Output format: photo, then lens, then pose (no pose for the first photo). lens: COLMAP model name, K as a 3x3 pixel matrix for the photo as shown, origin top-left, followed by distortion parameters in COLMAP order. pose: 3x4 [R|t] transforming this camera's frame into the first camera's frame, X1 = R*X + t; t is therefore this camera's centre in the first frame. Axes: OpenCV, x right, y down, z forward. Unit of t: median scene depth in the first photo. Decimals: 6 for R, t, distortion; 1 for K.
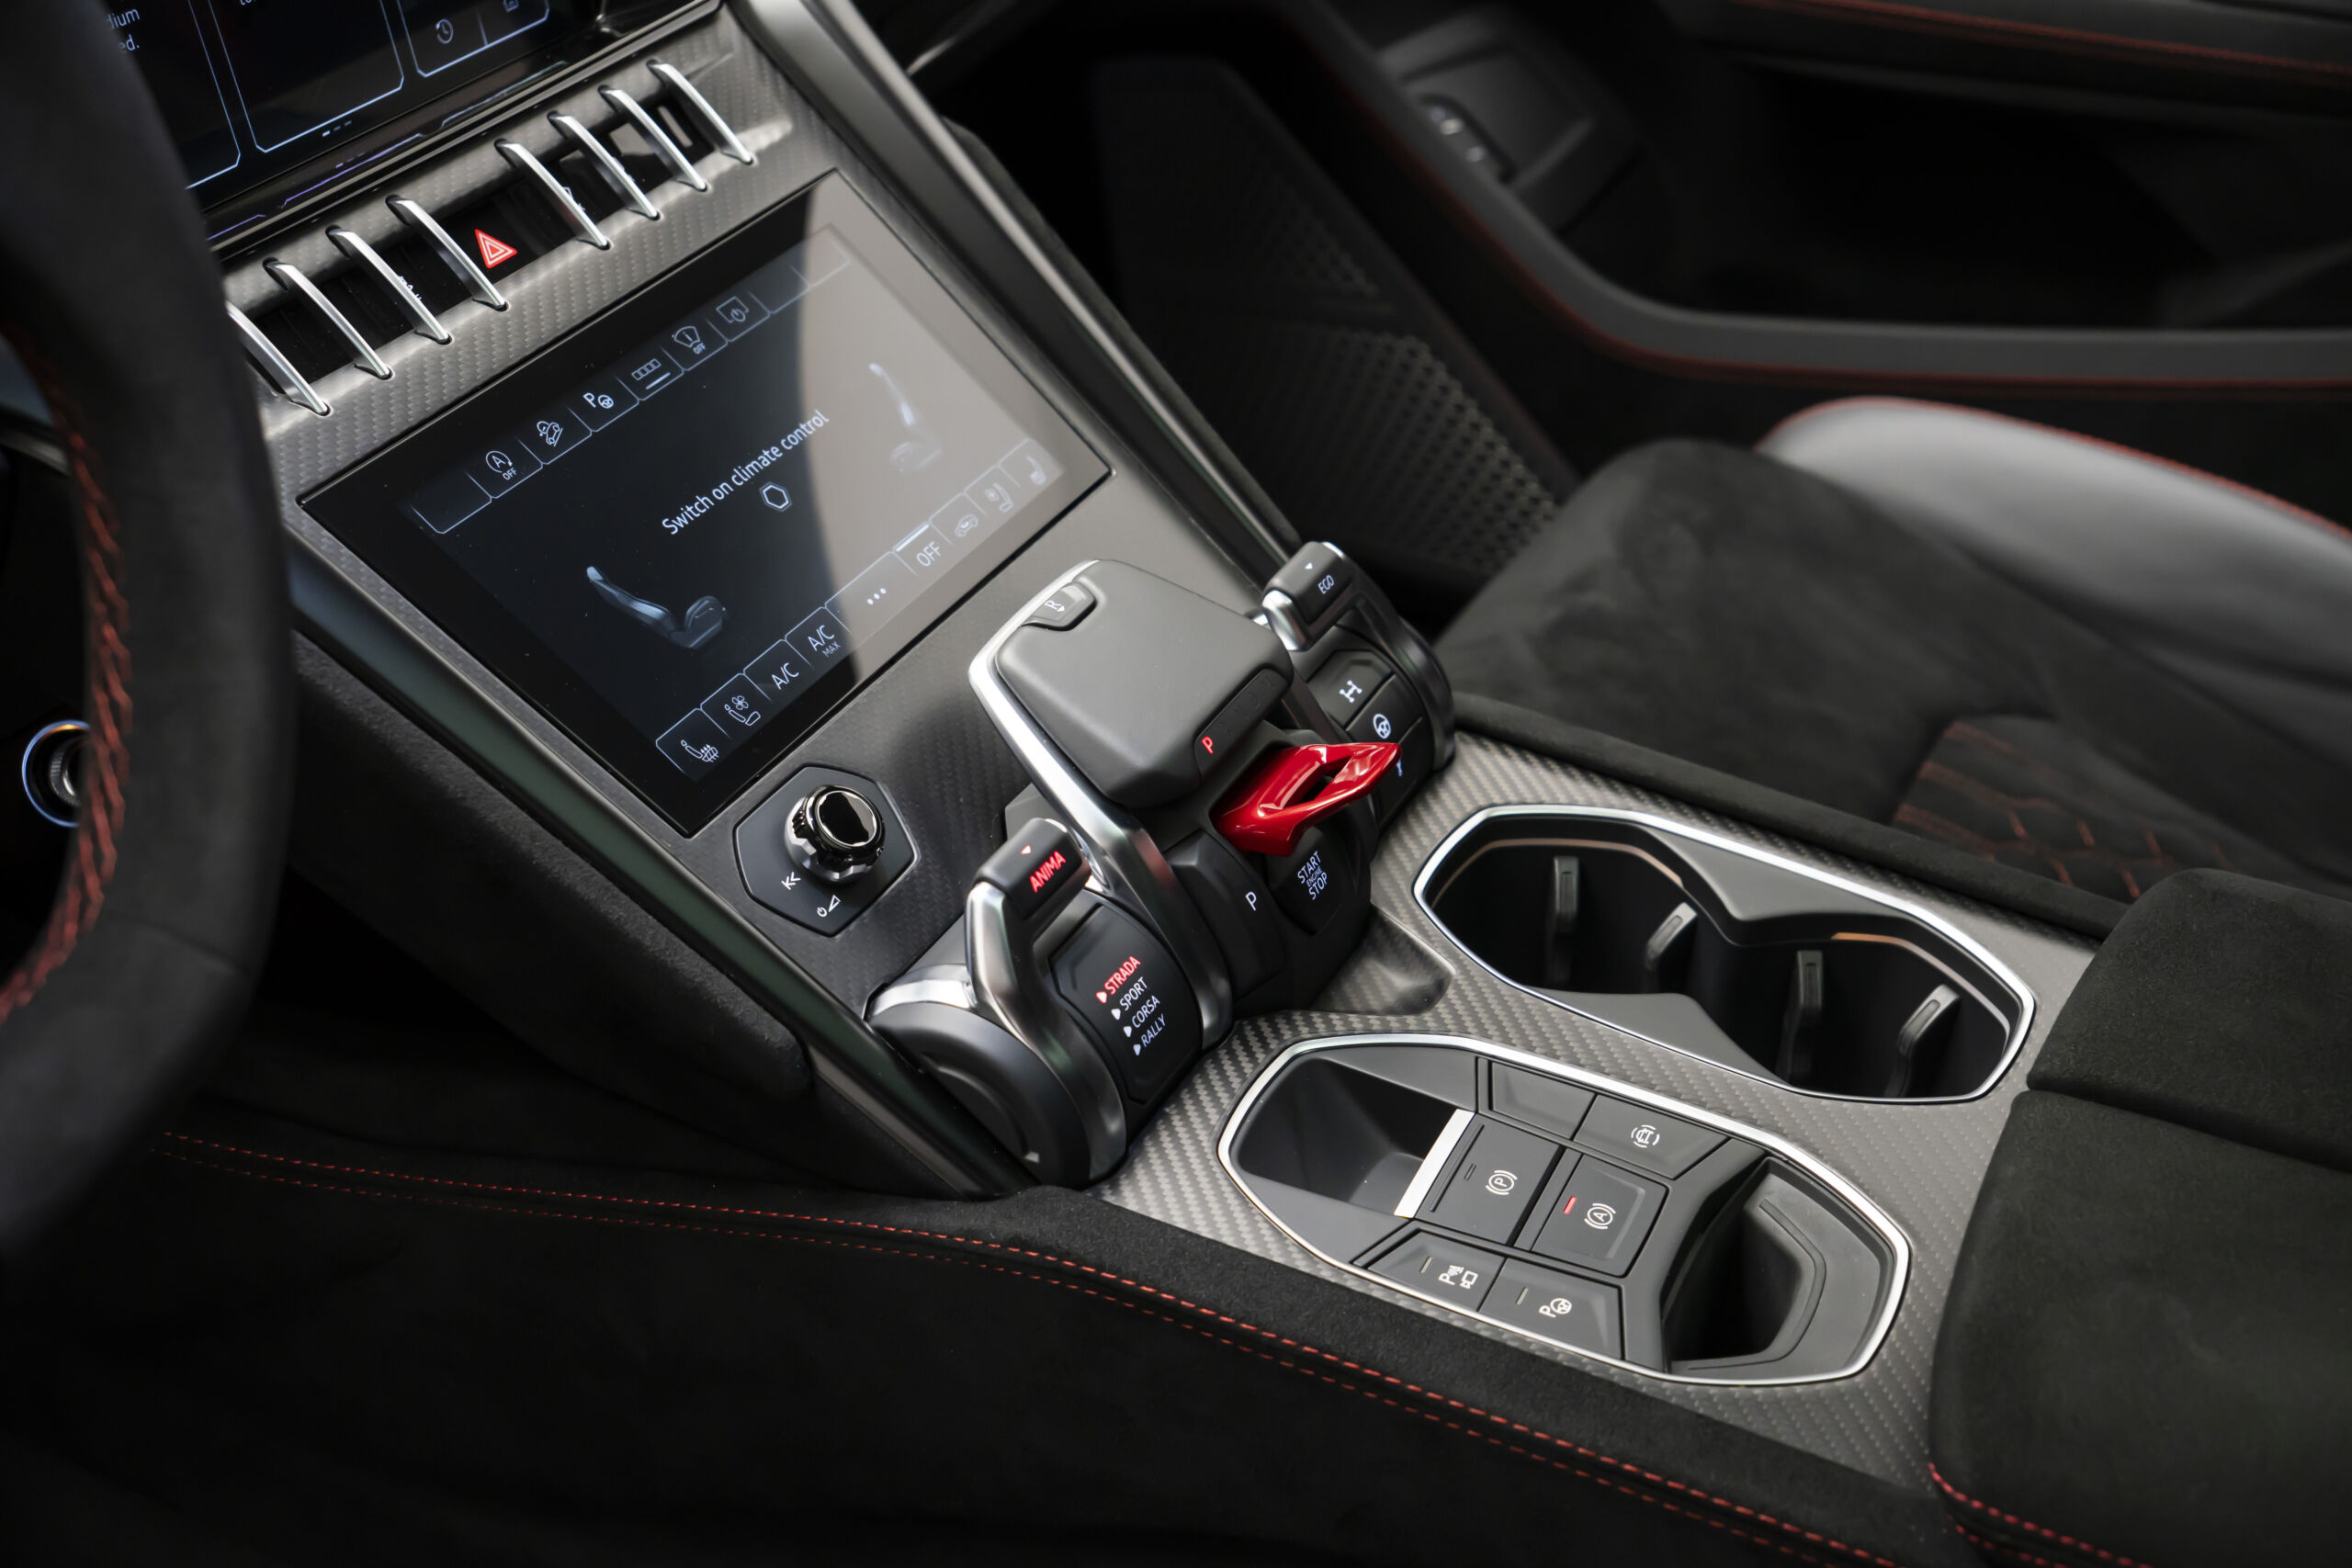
lens RADIAL K [[2913.0, 0, 1176.0], [0, 2913.0, 784.0], [0, 0, 1]] dist [0.005321, 0.014683]
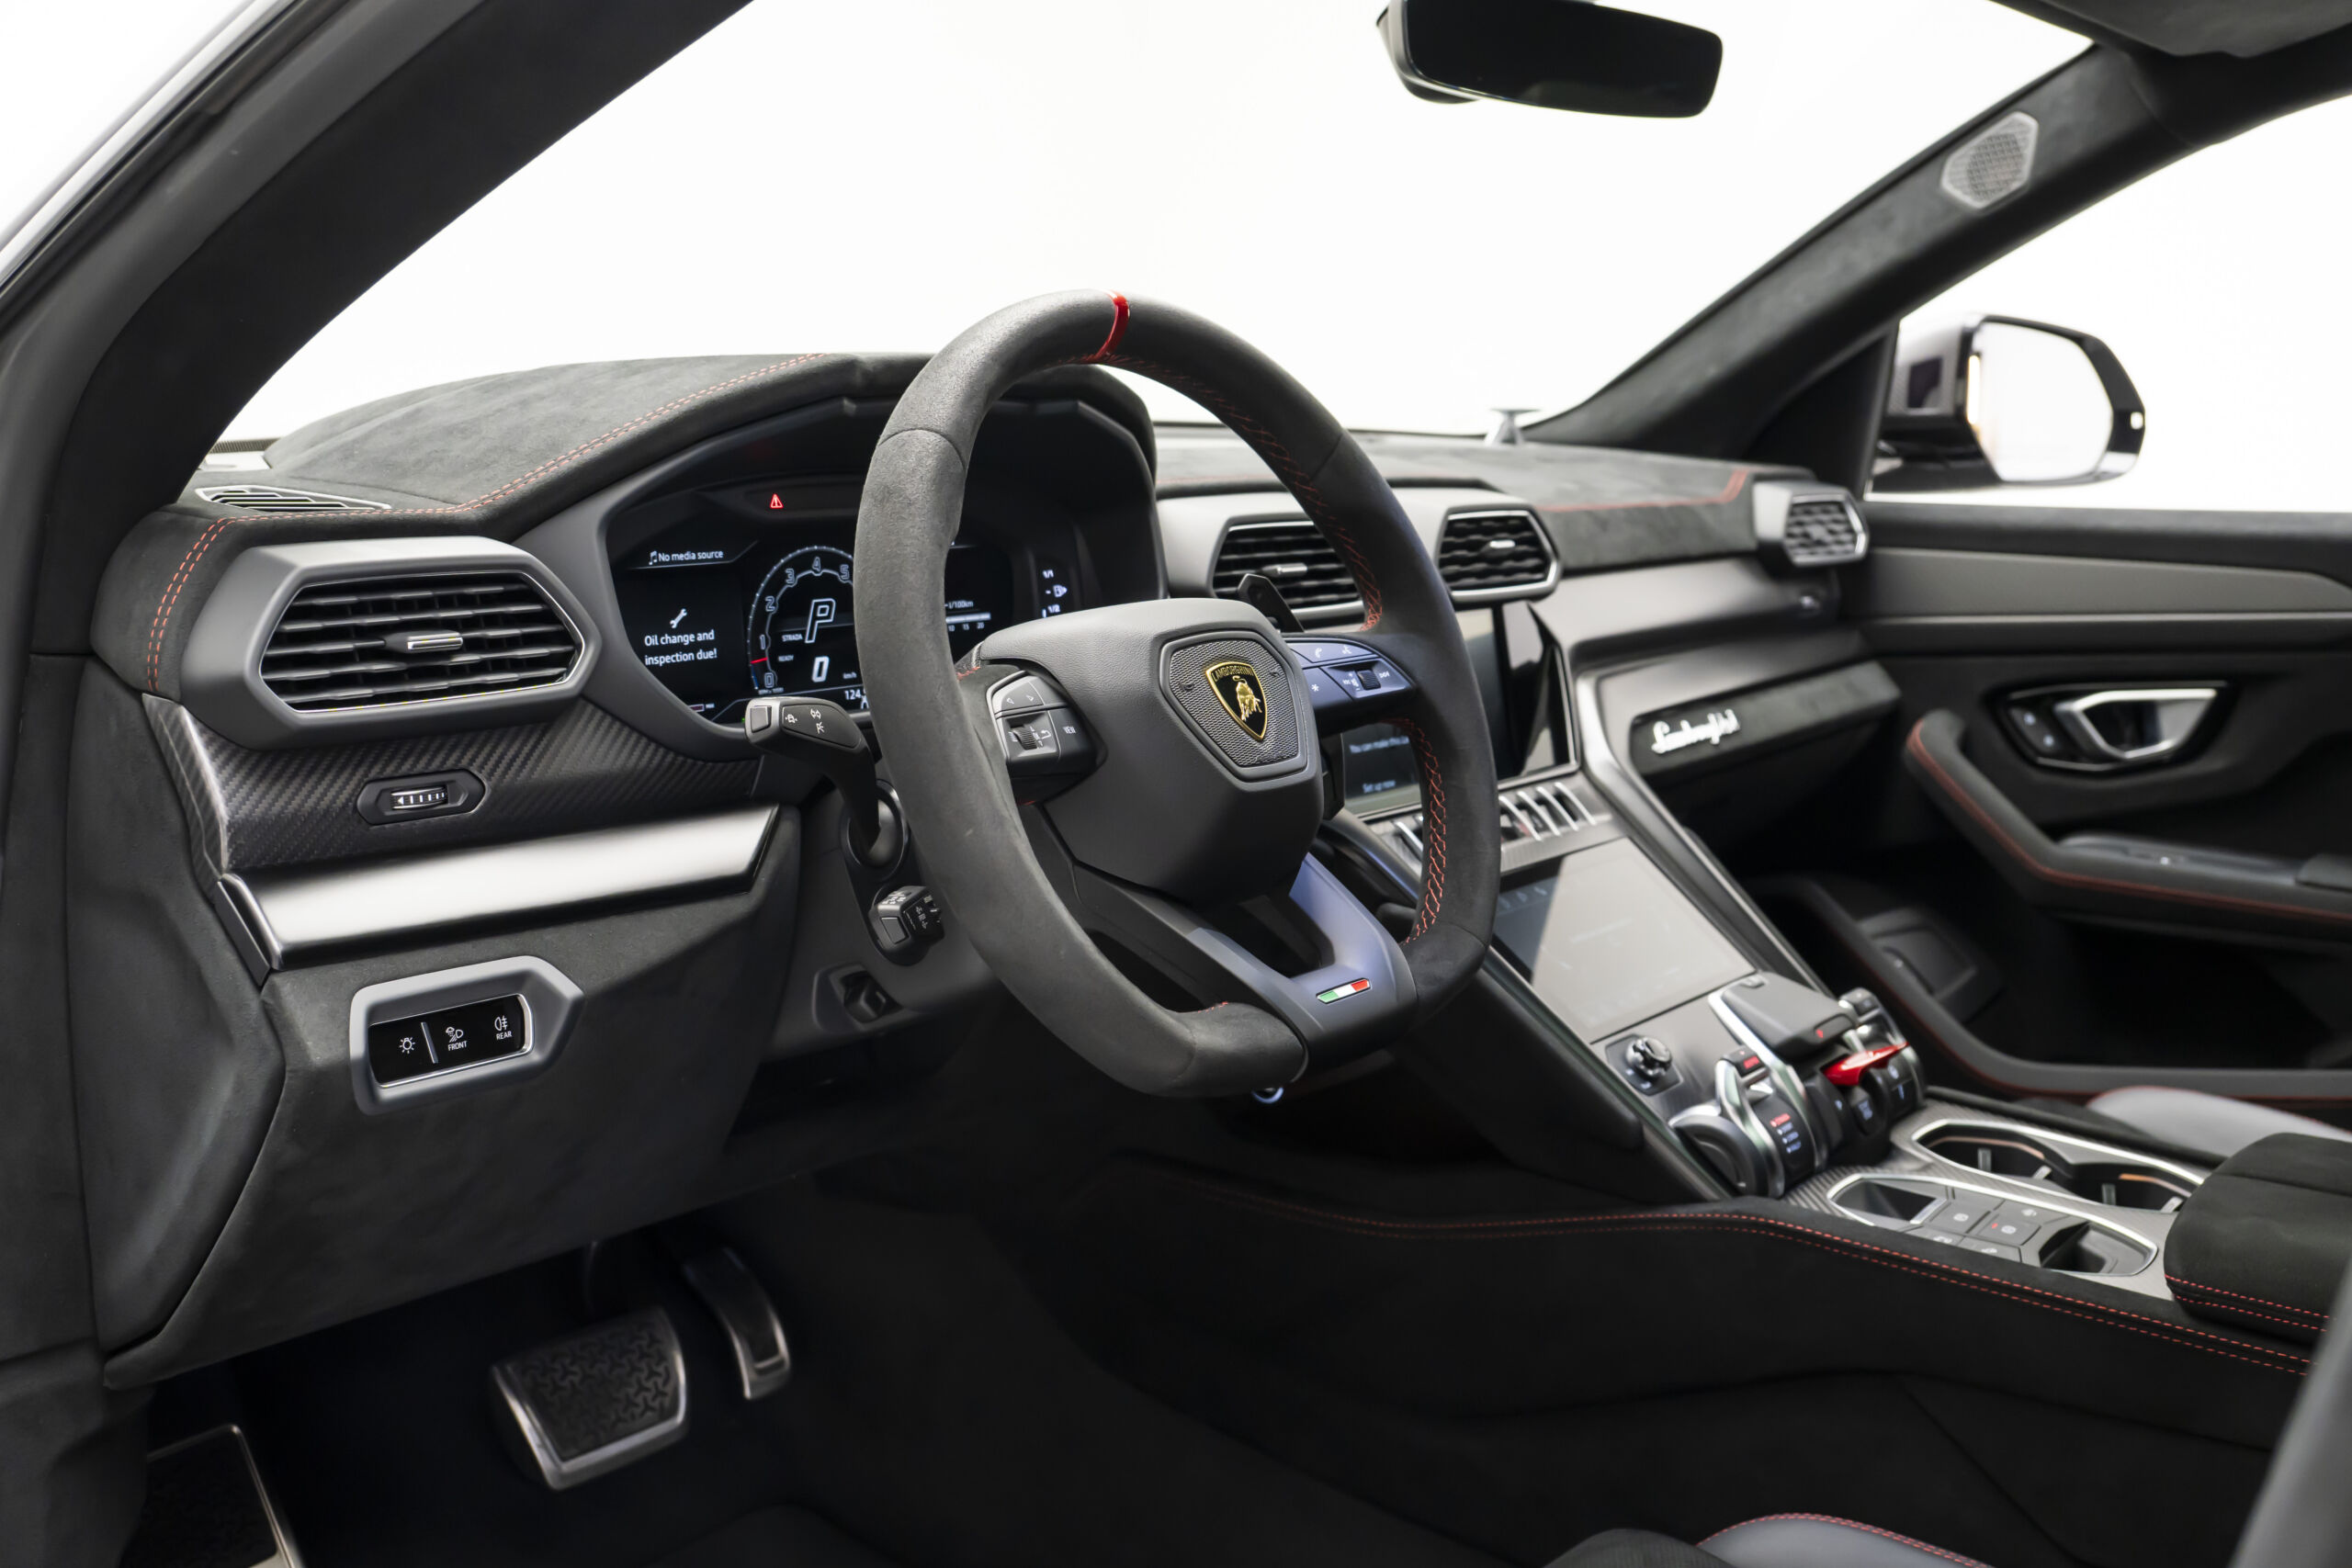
lens RADIAL K [[2195.4, 0, 1176.0], [0, 2195.4, 784.0], [0, 0, 1]] dist [-0.109381, 0.009651]
pose [[0.976888, 0.040057, -0.209967, -0.127440], [-0.124971, 0.903944, -0.408983, 0.546321], [0.173416, 0.425770, 0.888058, -0.618281]]
